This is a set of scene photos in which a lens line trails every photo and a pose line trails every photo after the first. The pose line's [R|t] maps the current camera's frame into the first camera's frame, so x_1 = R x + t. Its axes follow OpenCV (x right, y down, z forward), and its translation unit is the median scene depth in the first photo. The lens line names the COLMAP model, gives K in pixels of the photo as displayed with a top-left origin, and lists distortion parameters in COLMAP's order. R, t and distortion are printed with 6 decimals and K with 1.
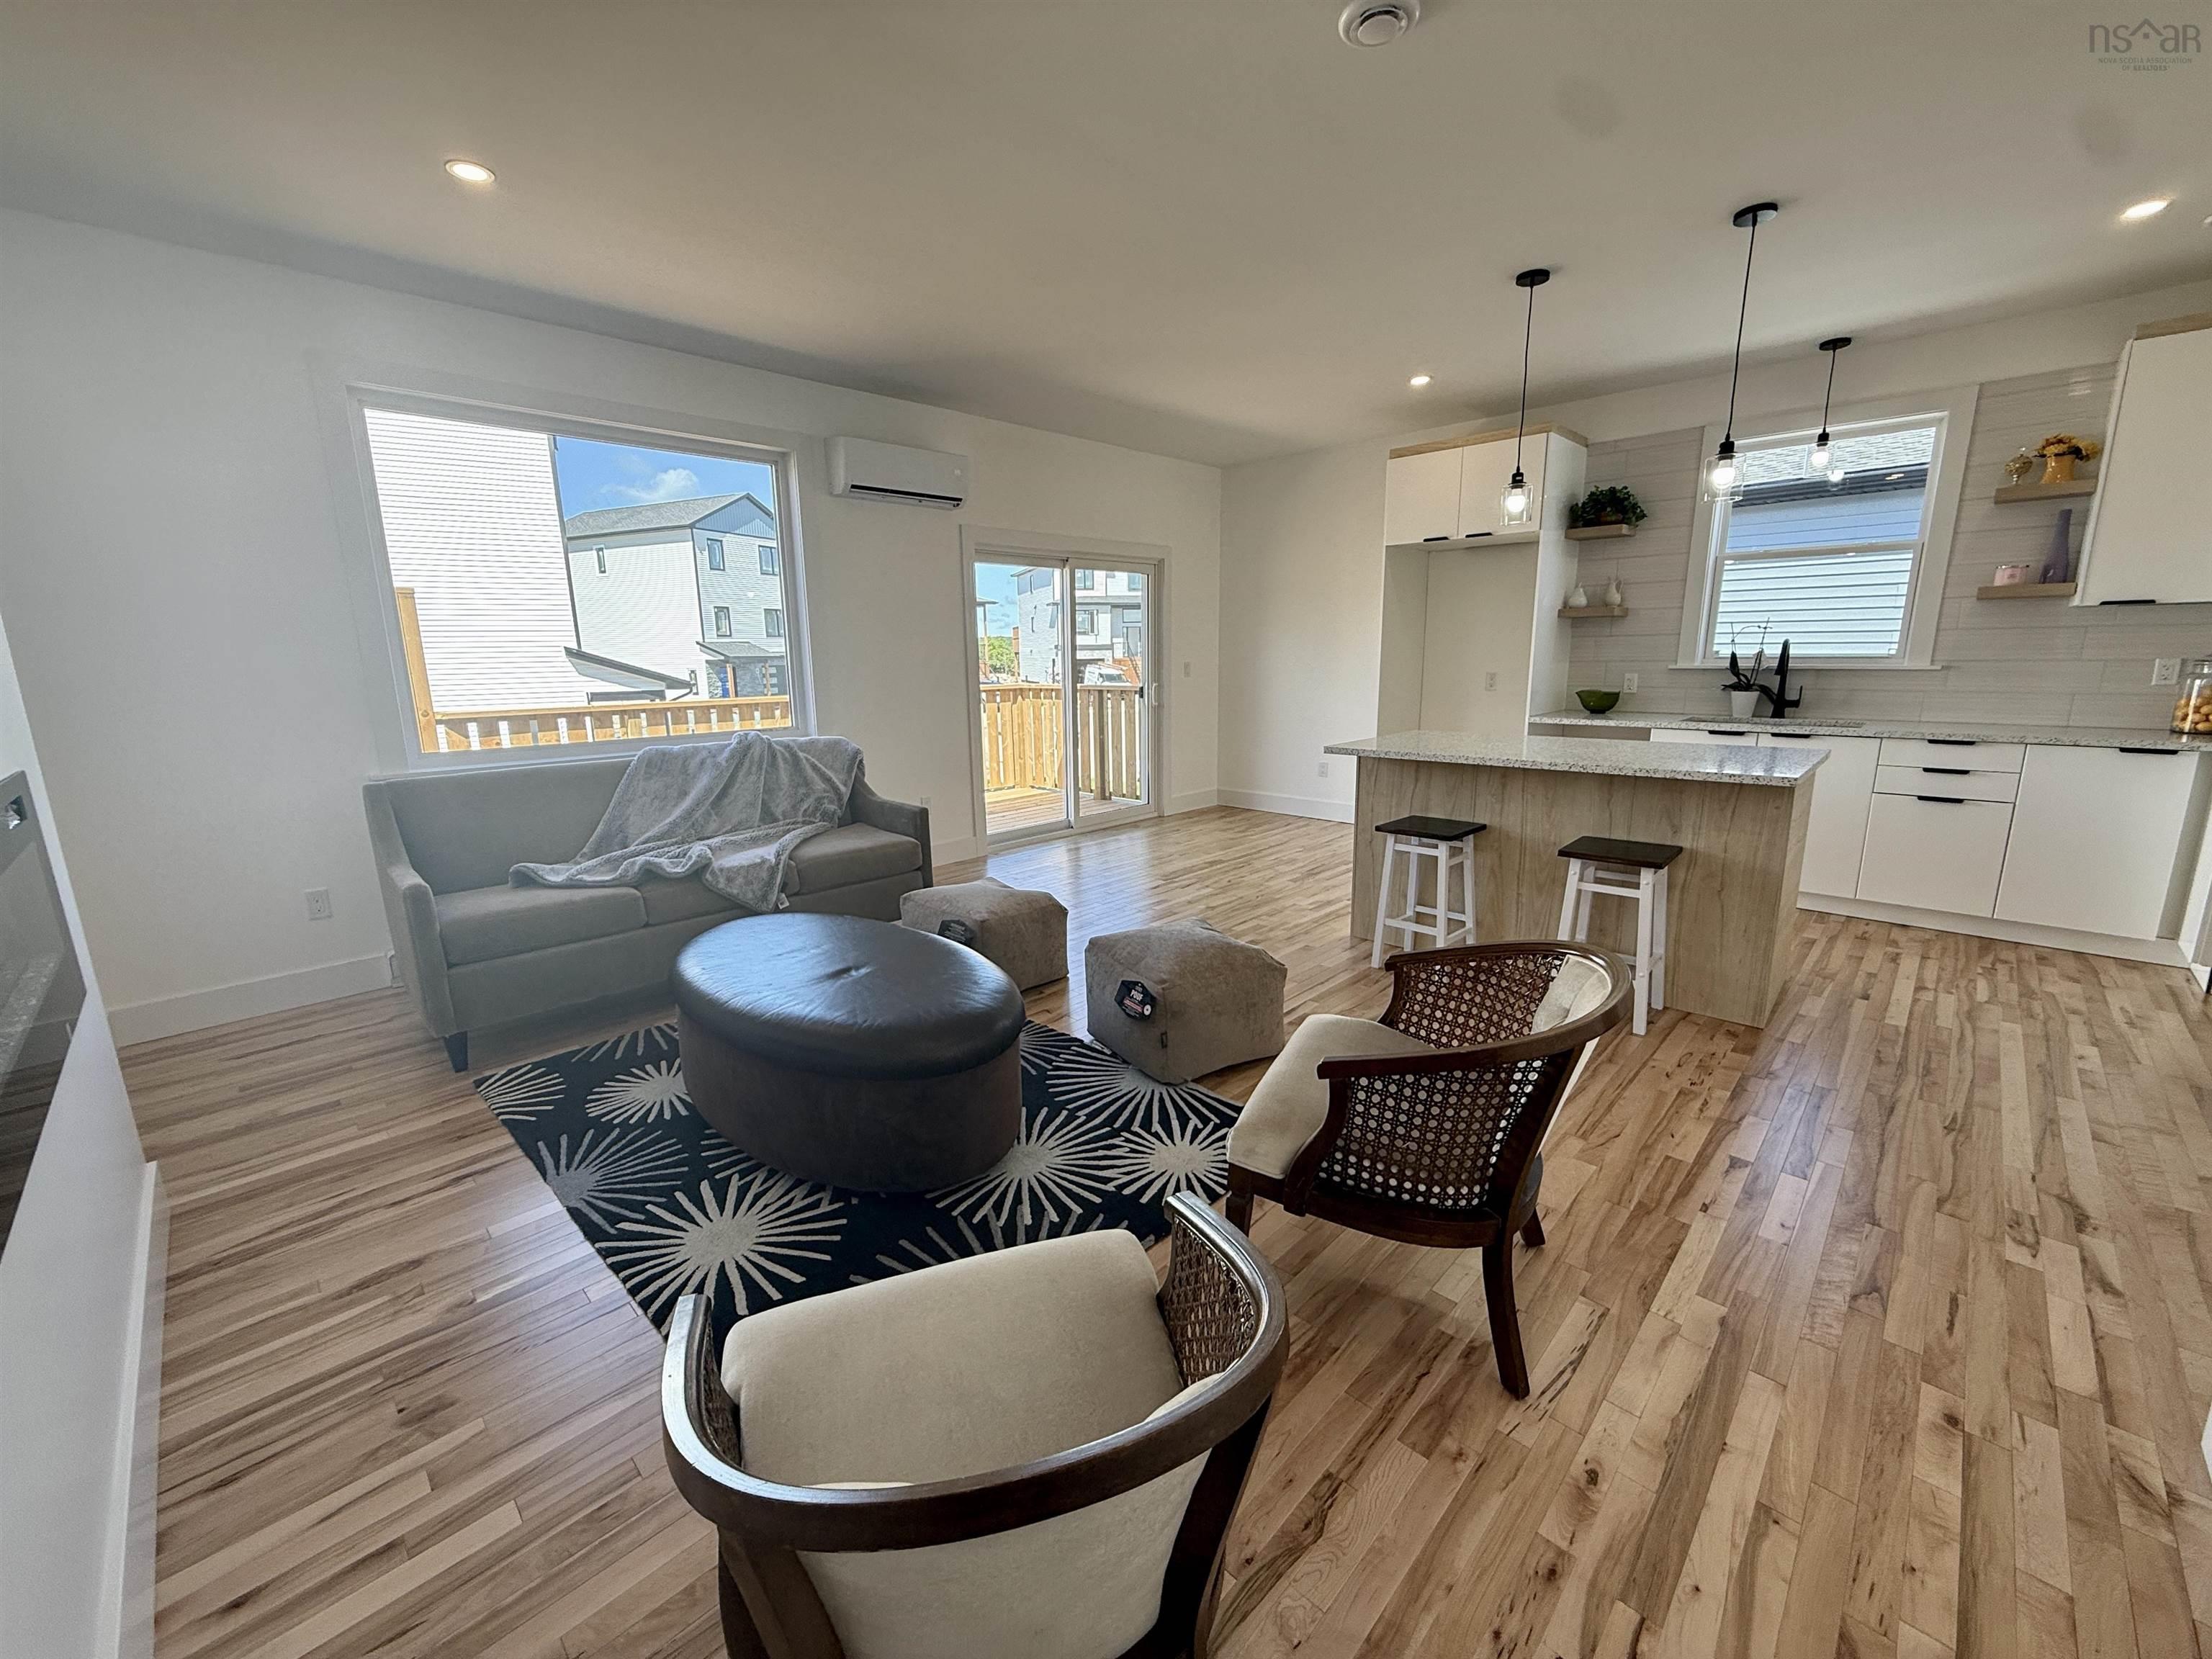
lens RADIAL K [[878.4, 0, 1097.1], [0, 878.4, 829.8], [0, 0, 1]] dist [0.001818, -0.000103]
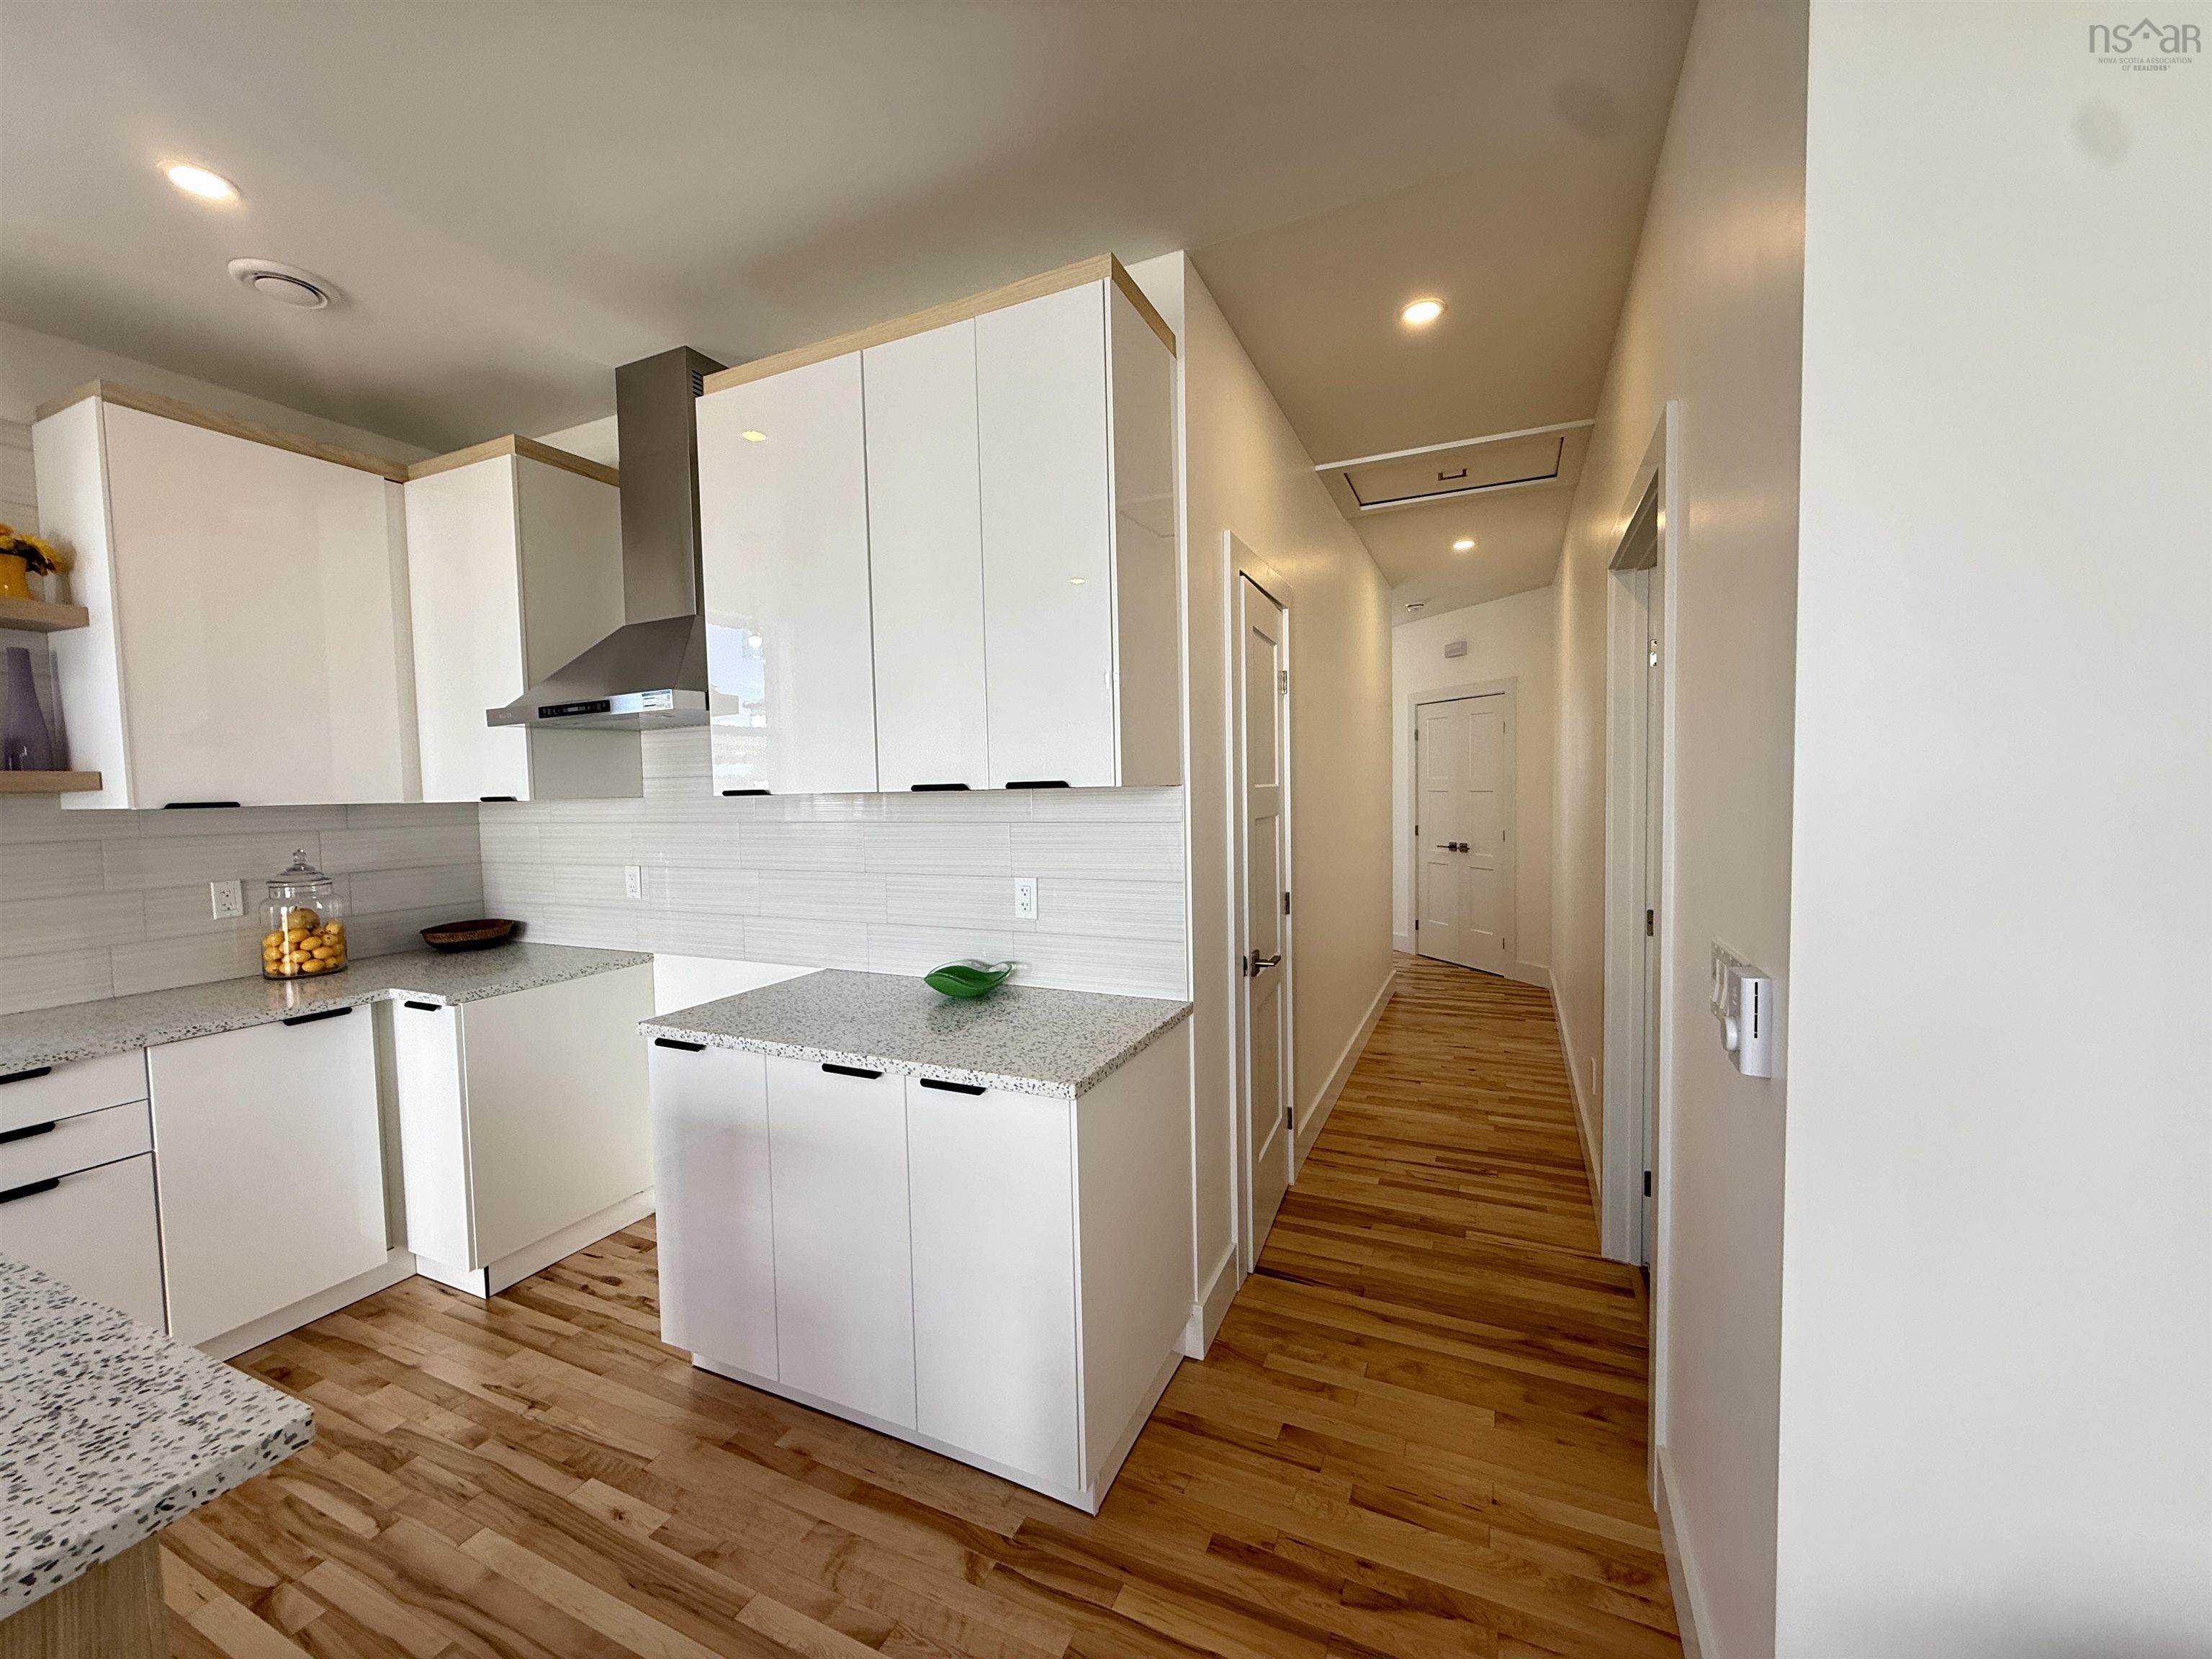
lens RADIAL K [[878.4, 0, 1100.7], [0, 878.4, 829.9], [0, 0, 1]] dist [0.001818, -0.000103]
pose [[-0.339413, -0.024425, 0.940320, 0.307941], [0.215131, 0.971151, 0.102879, -0.154512], [-0.915706, 0.237211, -0.324367, 0.568562]]
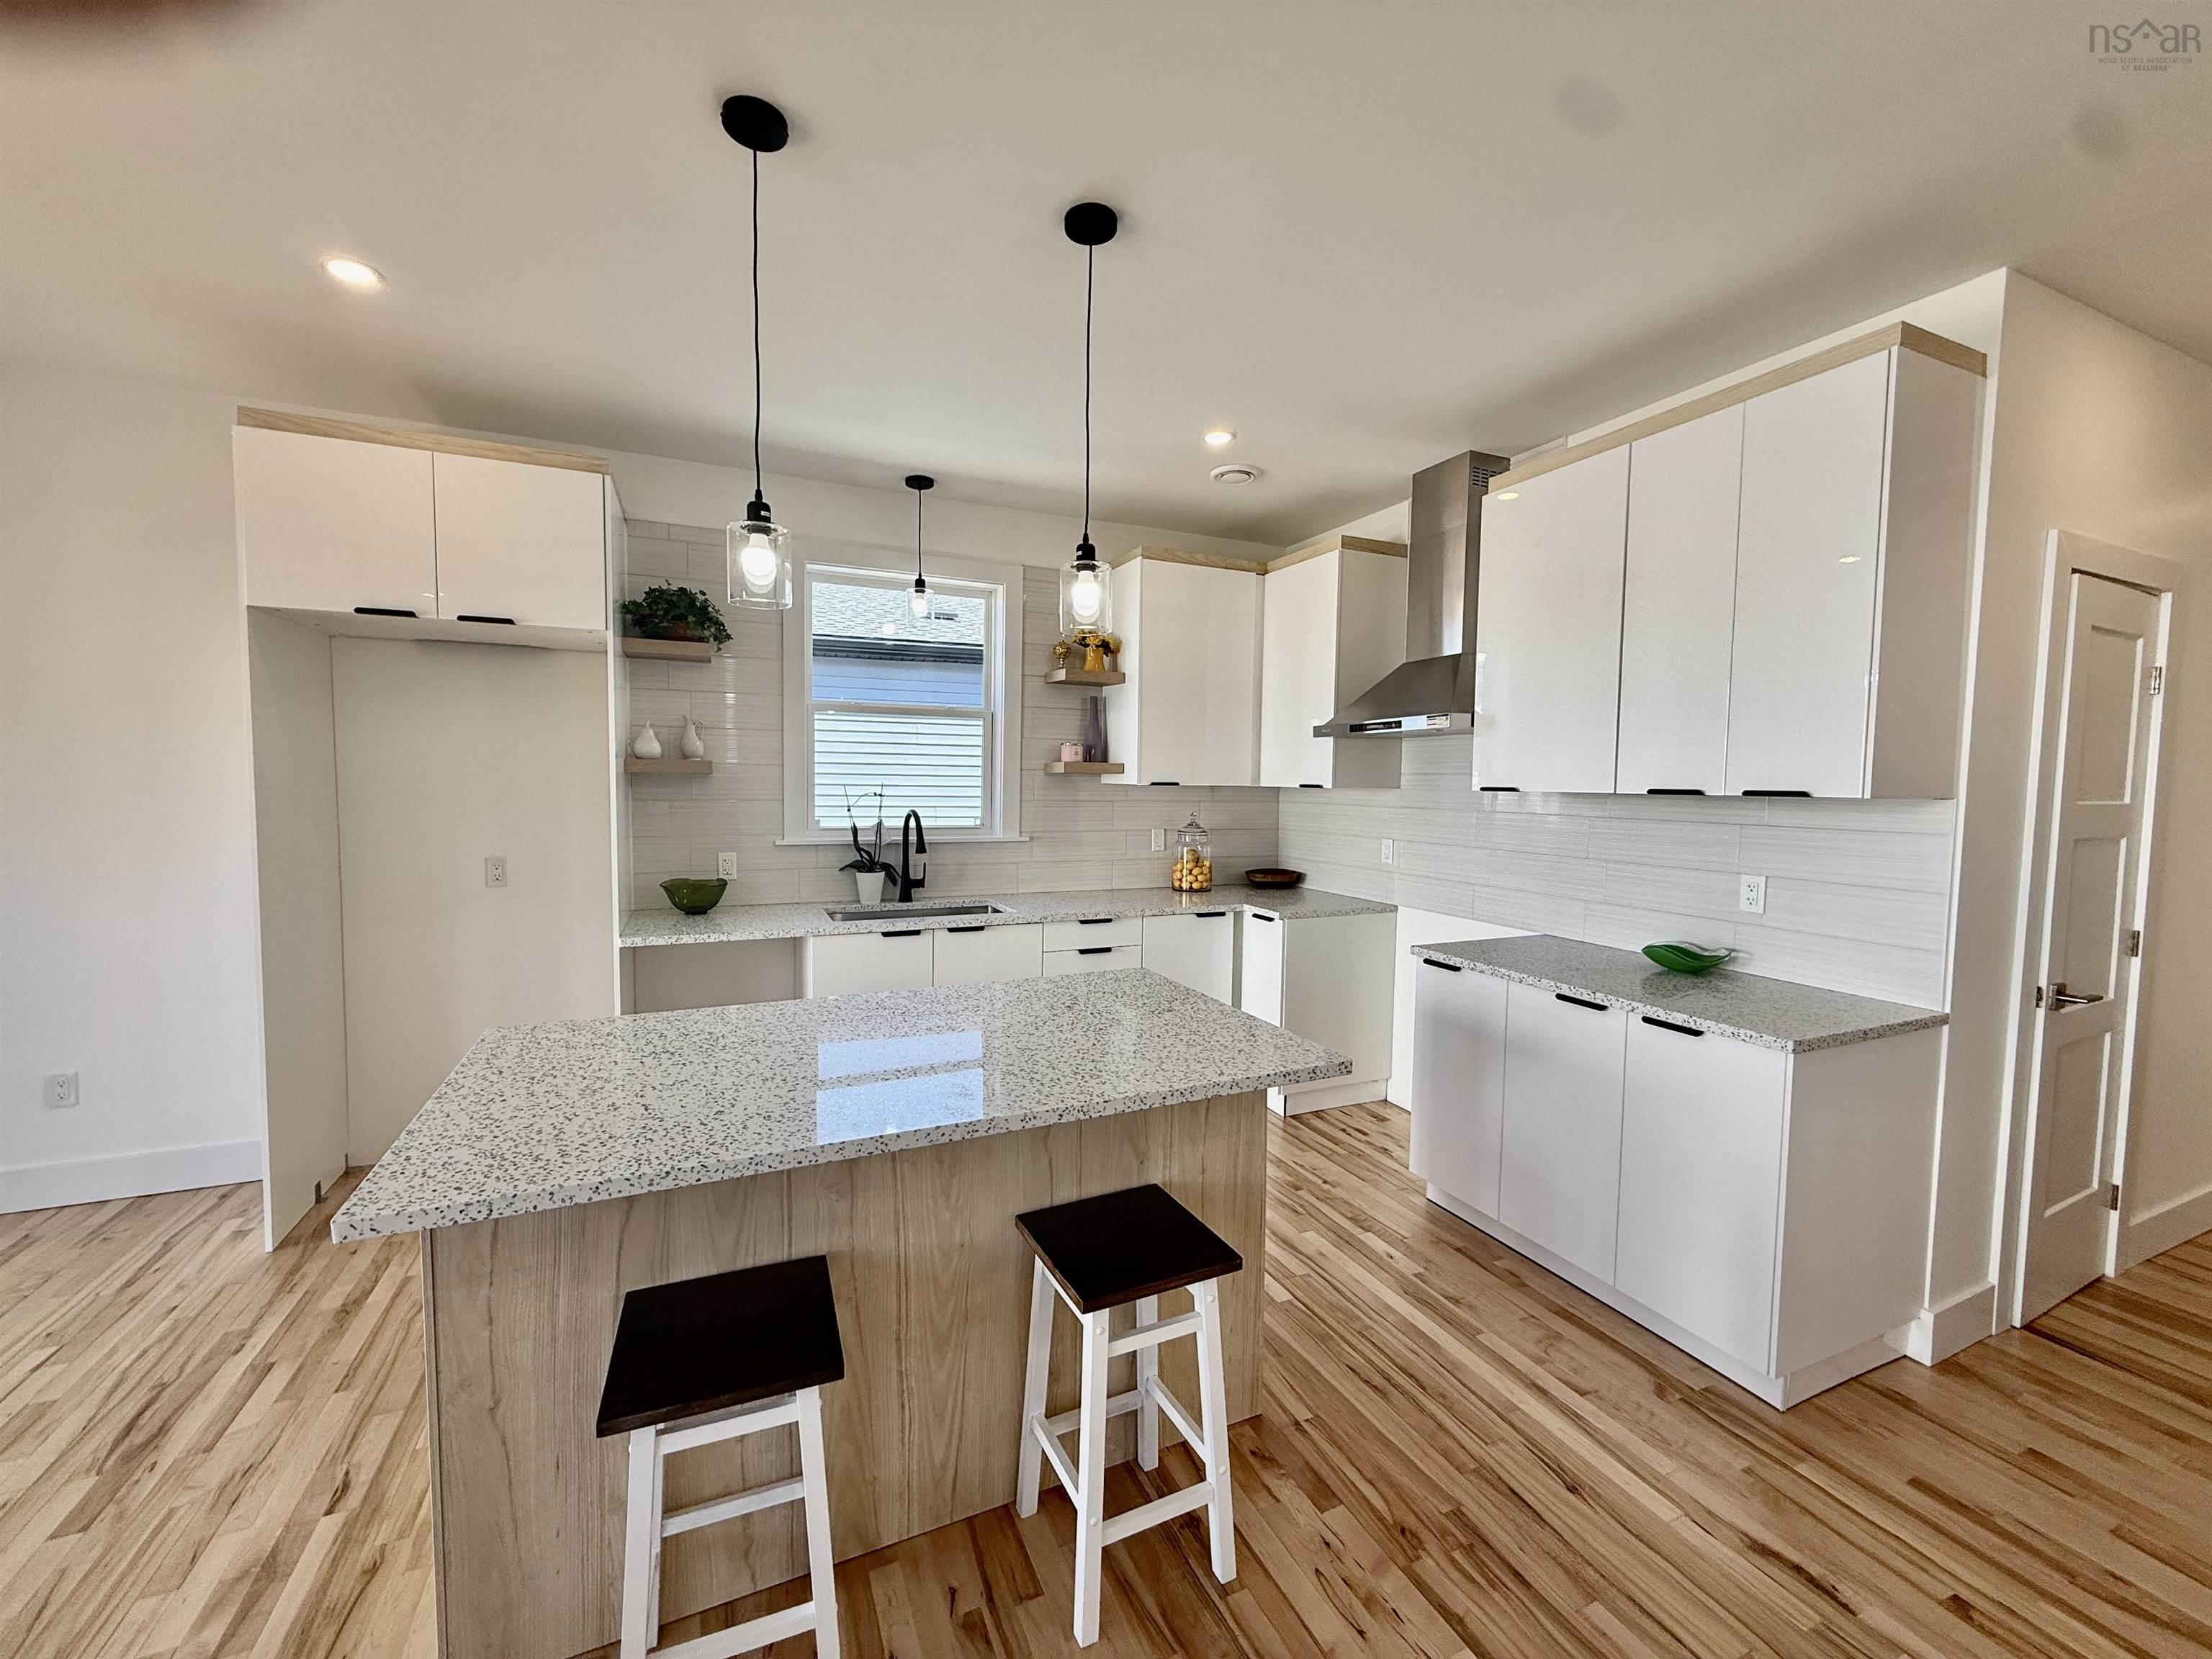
lens RADIAL K [[878.4, 0, 1097.9], [0, 878.4, 829.5], [0, 0, 1]] dist [0.001818, -0.000103]
pose [[0.365897, -0.033310, 0.930059, 0.083616], [0.168149, 0.985278, -0.030864, -0.169577], [-0.915339, 0.167681, 0.366111, 0.635098]]
